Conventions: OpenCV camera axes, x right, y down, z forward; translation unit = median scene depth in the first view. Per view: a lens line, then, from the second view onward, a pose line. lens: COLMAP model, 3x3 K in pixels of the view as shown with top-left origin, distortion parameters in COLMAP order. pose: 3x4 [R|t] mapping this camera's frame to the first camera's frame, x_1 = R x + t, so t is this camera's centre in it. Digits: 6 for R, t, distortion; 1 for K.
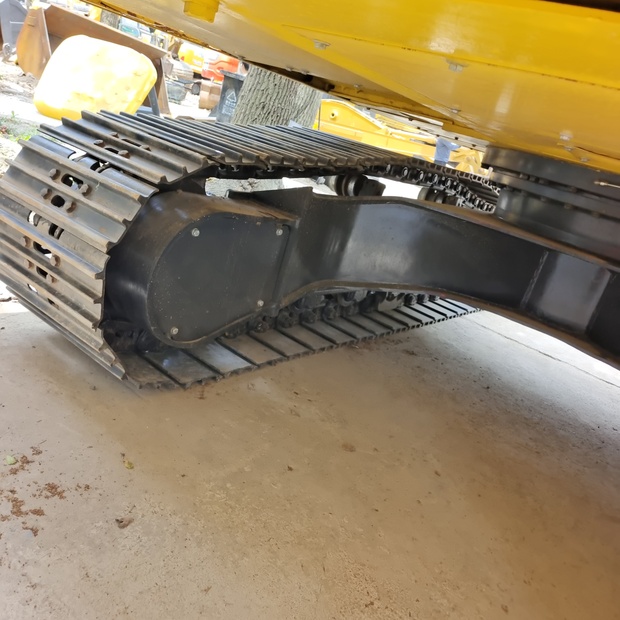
lens RADIAL K [[563.6, 0, 315.8], [0, 563.6, 310.7], [0, 0, 1]] dist [0.040772, -0.008005]
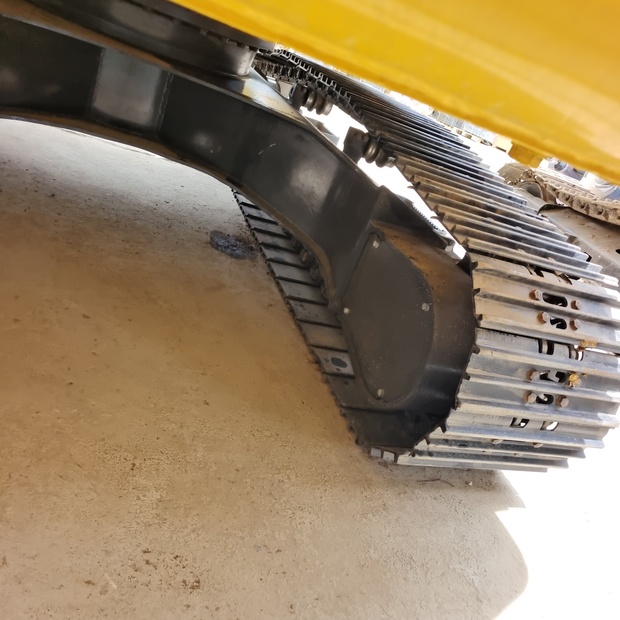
lens RADIAL K [[563.6, 0, 315.8], [0, 563.6, 310.7], [0, 0, 1]] dist [0.040772, -0.008005]
pose [[0.615194, -0.401295, 0.678600, -0.237015], [0.044946, 0.877210, 0.477998, -0.206206], [-0.787093, -0.263561, 0.557692, 0.117993]]
